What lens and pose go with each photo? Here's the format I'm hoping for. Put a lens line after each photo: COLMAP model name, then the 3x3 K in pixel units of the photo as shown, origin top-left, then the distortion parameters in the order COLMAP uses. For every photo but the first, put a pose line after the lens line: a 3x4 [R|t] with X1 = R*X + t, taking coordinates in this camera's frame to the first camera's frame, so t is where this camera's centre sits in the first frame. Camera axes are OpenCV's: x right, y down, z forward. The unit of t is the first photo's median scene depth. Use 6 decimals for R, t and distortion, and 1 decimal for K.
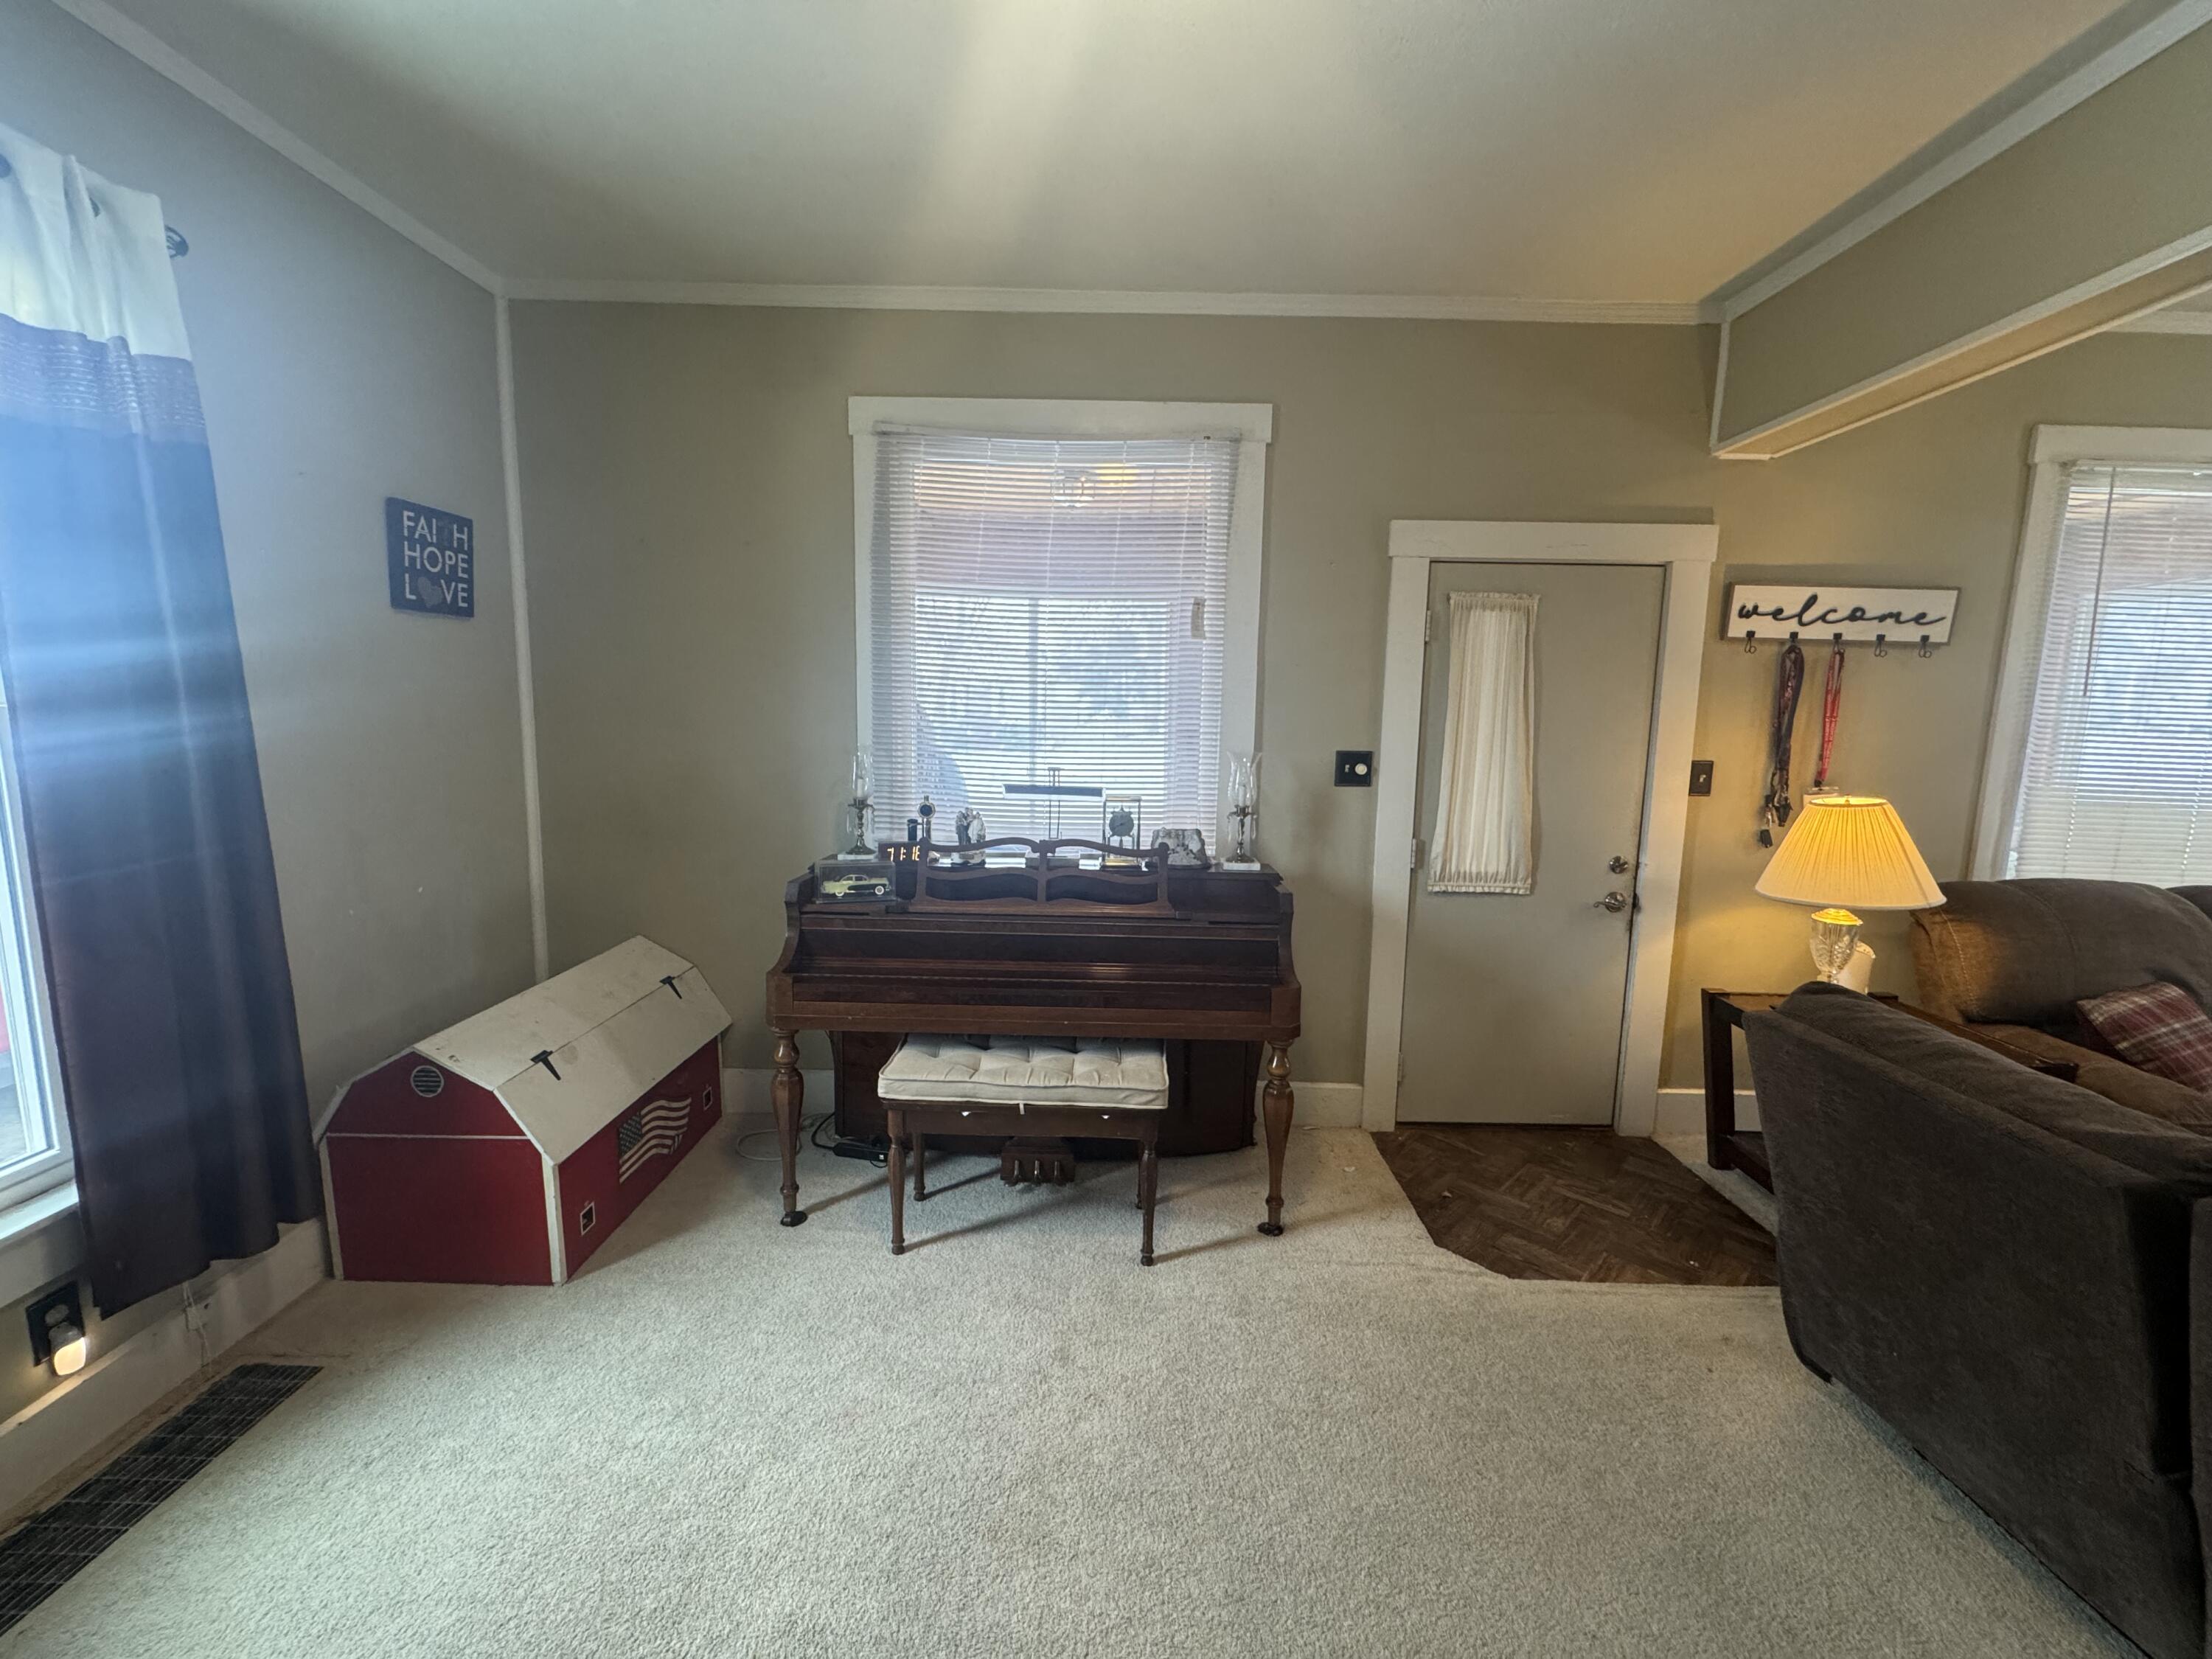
lens RADIAL K [[882.4, 0, 1103.2], [0, 882.4, 829.4], [0, 0, 1]] dist [-0.002020, 0.000279]
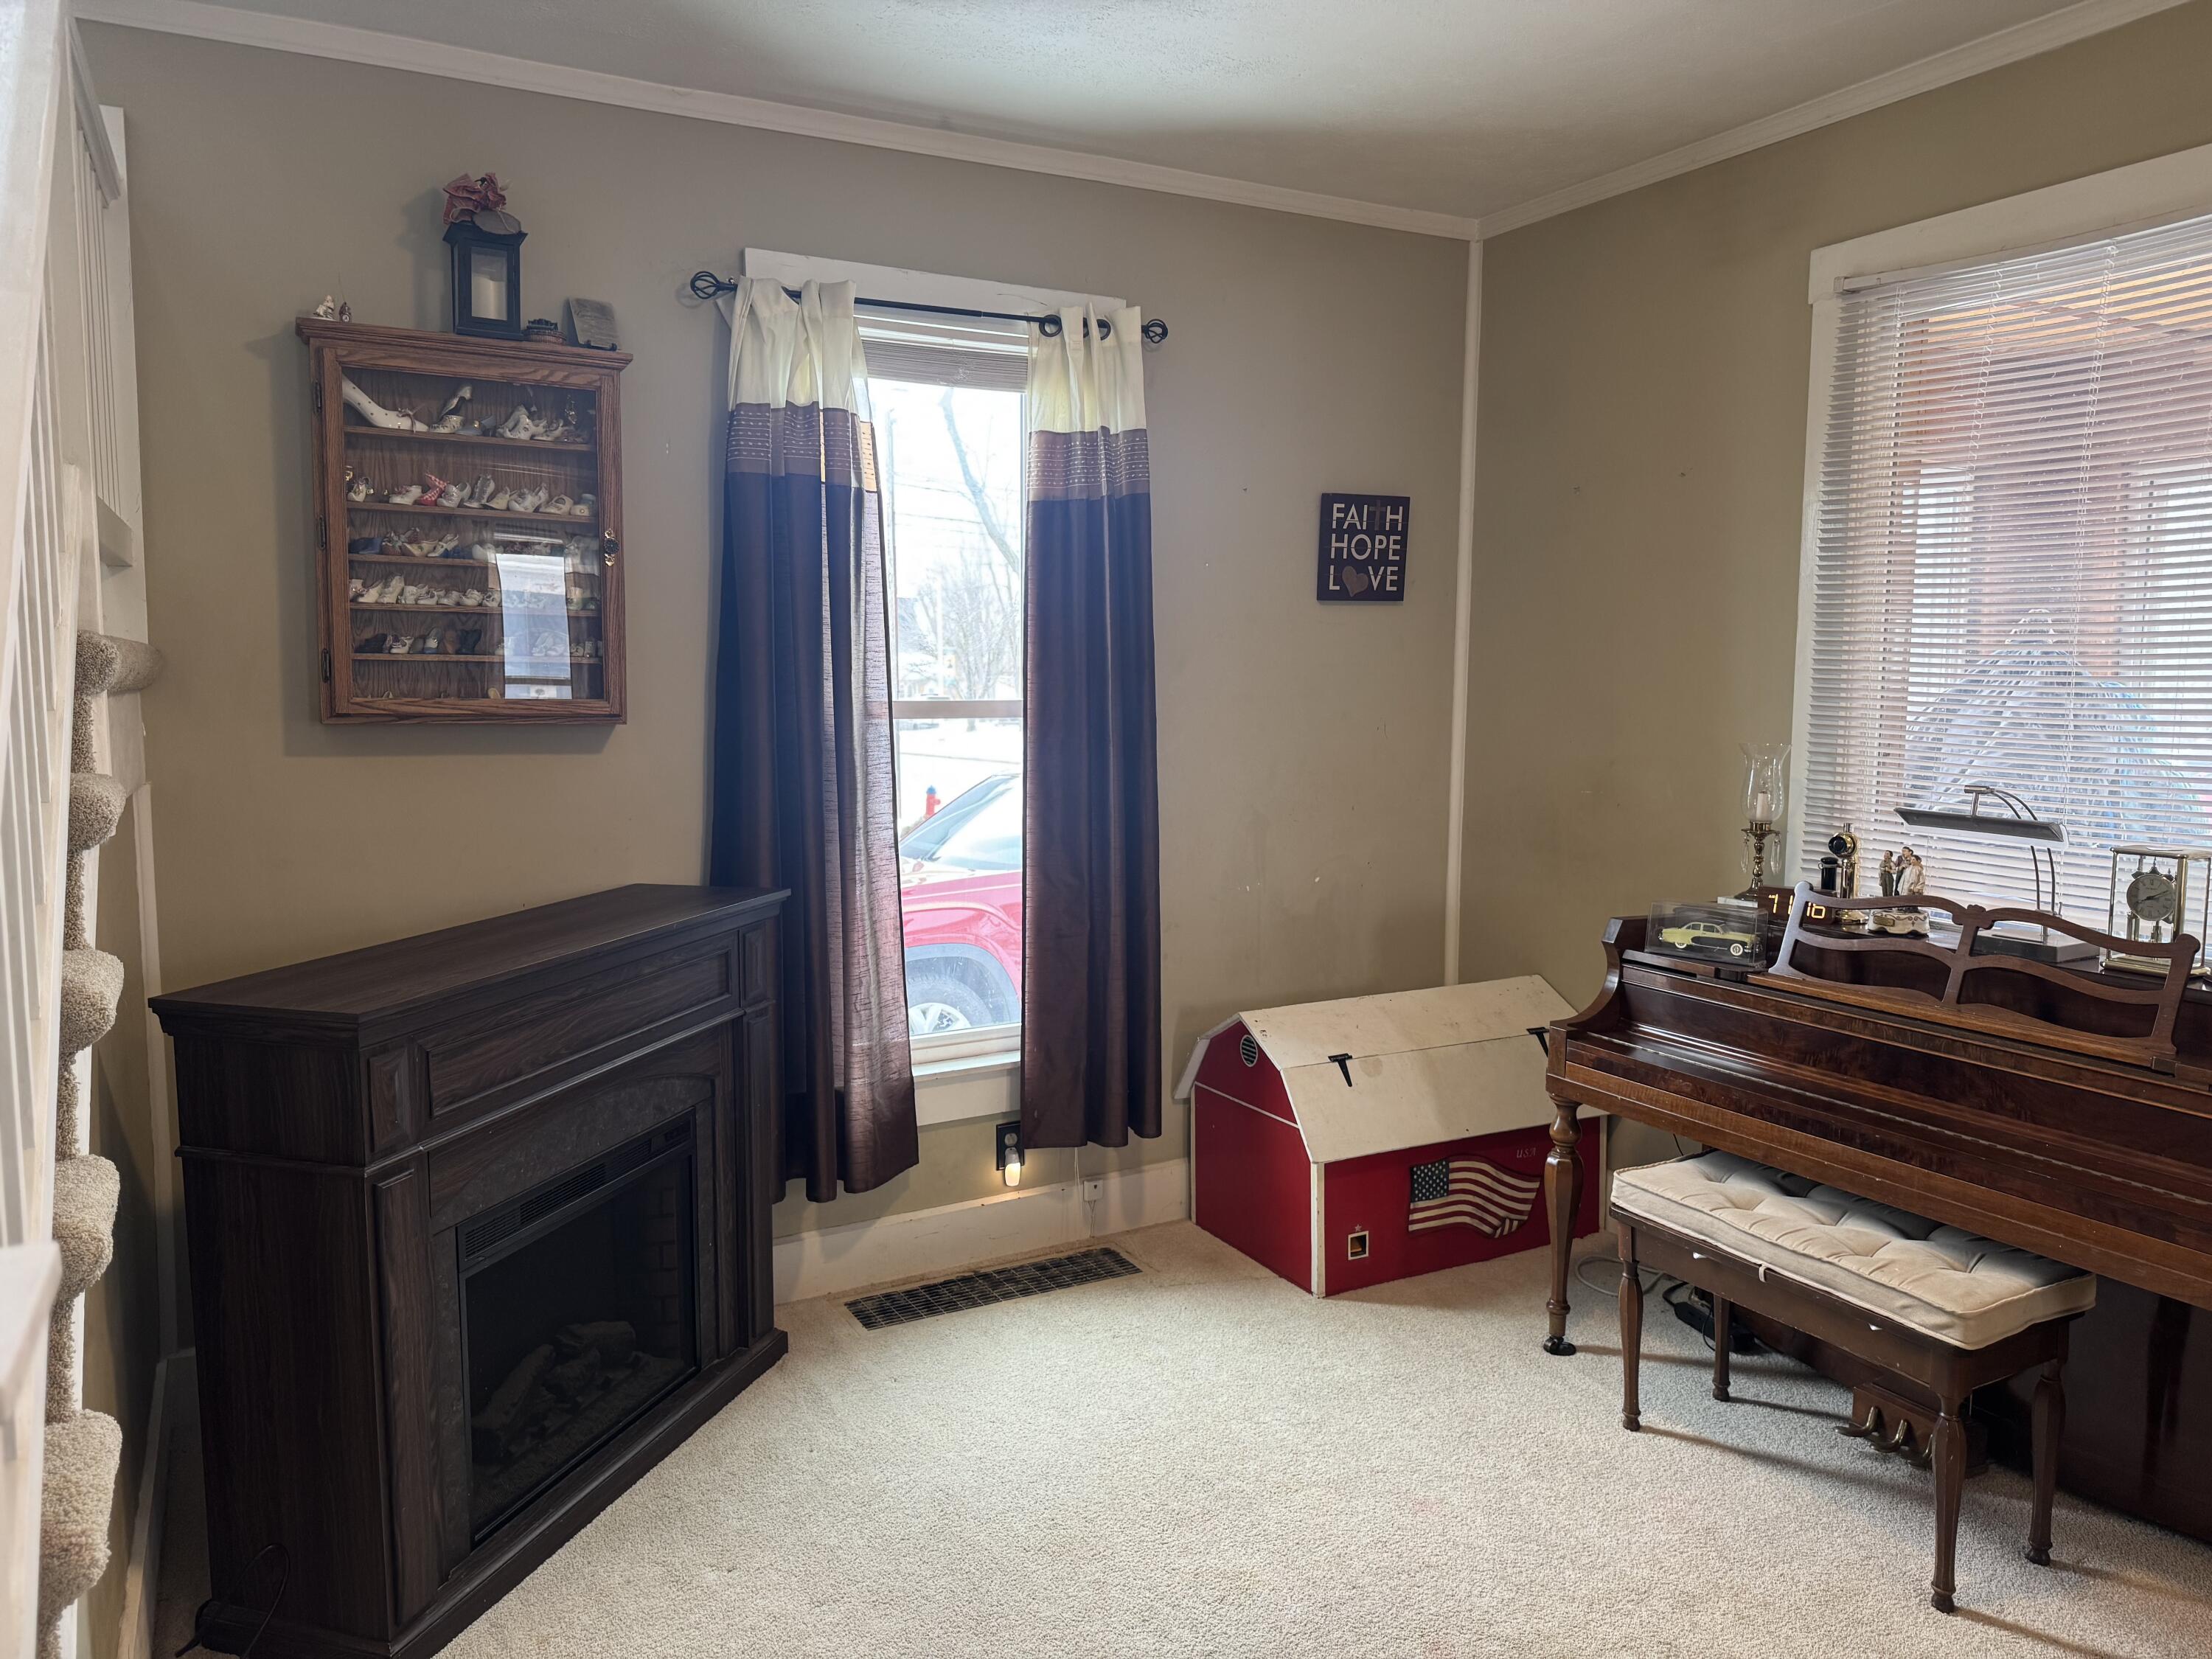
lens RADIAL K [[1543.5, 0, 1104.6], [0, 1543.5, 813.0], [0, 0, 1]] dist [0.120391, -0.167919]
pose [[0.485792, 0.060442, -0.871982, 0.562738], [-0.110527, 0.993846, 0.007313, 0.006841], [0.867058, 0.092825, 0.489483, -0.060609]]
